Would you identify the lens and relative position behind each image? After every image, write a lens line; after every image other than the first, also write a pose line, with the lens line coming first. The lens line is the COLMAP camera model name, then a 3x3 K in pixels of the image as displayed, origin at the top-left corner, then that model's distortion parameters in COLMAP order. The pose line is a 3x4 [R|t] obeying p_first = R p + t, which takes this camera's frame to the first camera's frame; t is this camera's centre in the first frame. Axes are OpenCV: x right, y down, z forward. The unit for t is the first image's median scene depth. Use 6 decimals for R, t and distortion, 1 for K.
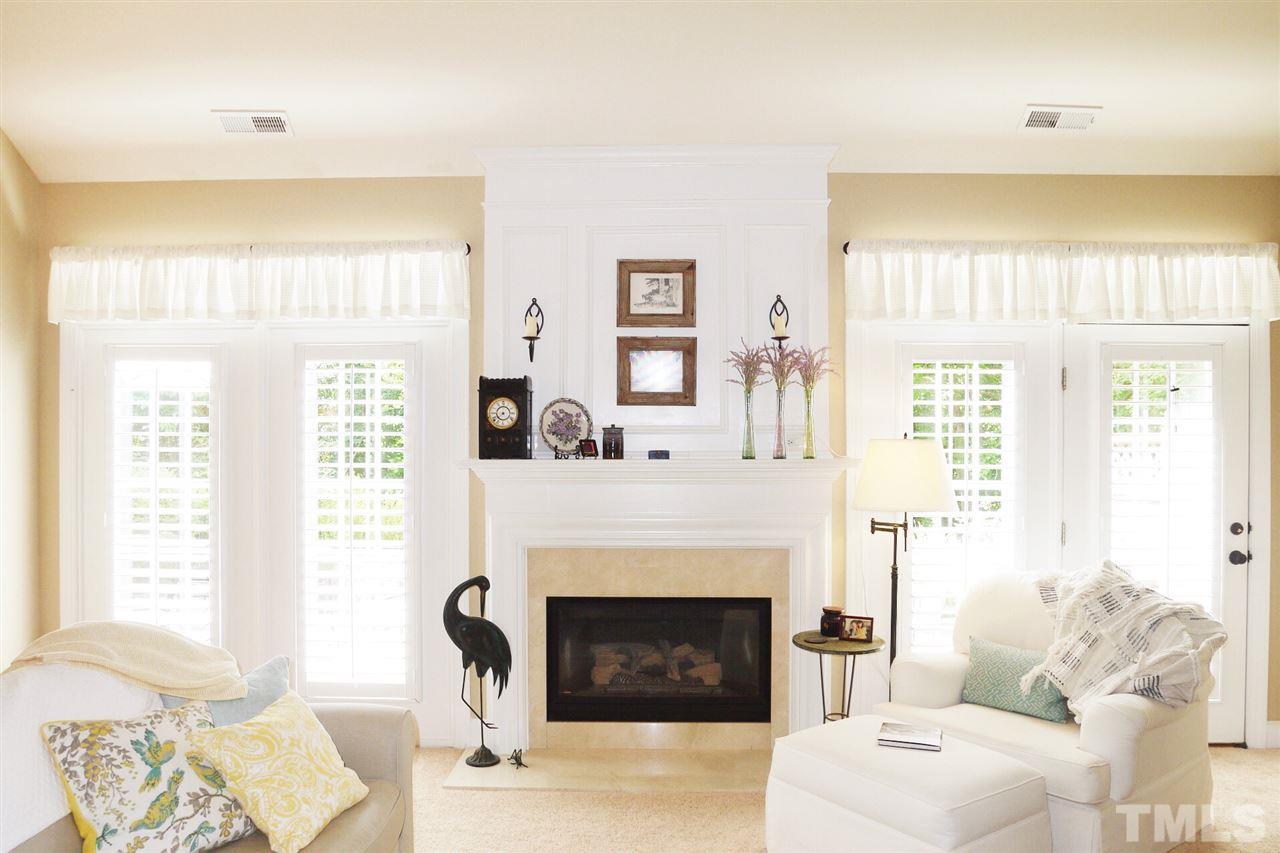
lens RADIAL K [[912.5, 0, 635.5], [0, 912.5, 434.3], [0, 0, 1]] dist [-0.044796, -0.004041]
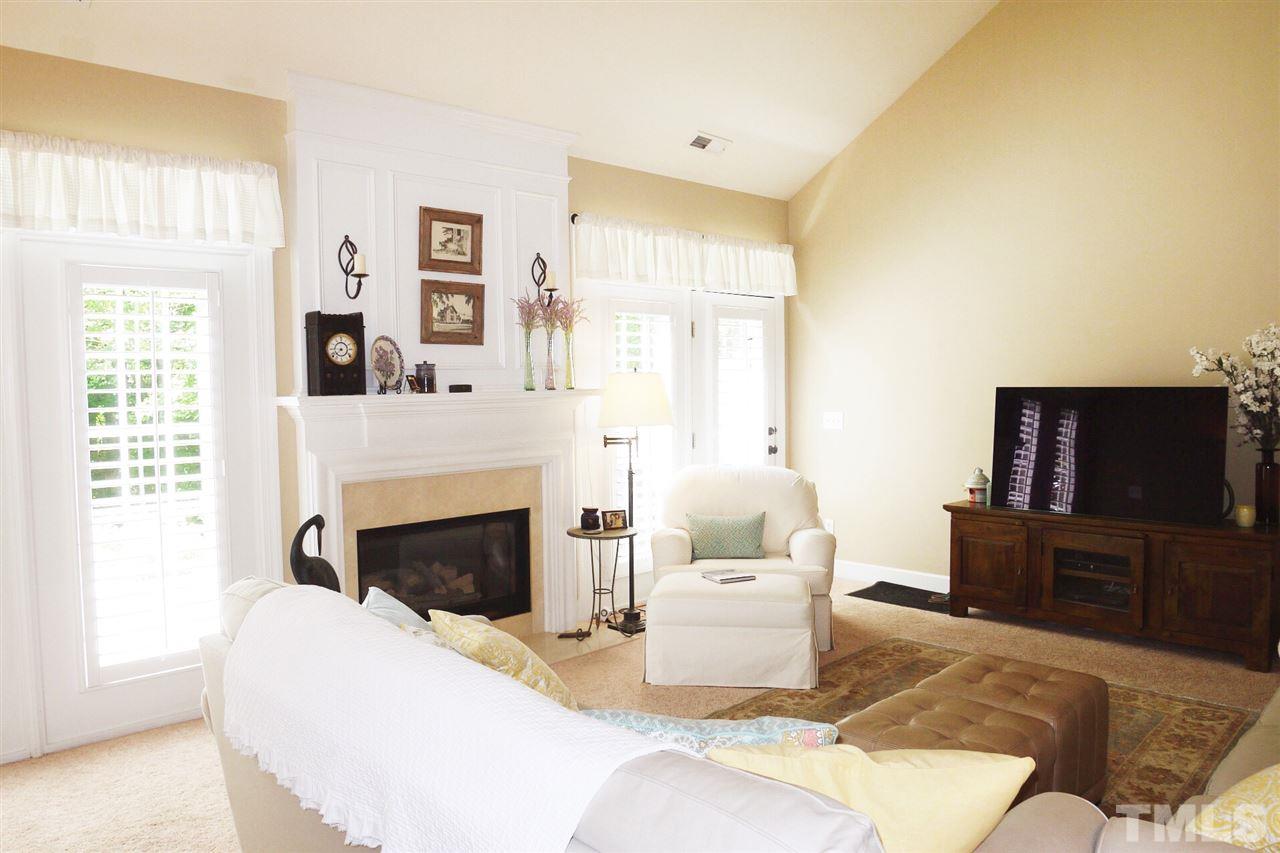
lens RADIAL K [[912.5, 0, 637.5], [0, 912.5, 429.9], [0, 0, 1]] dist [-0.044796, -0.004041]
pose [[0.703059, -0.048874, 0.709450, -0.609320], [0.014803, 0.998425, 0.054112, 0.015745], [-0.710977, -0.027542, 0.702675, 0.064982]]
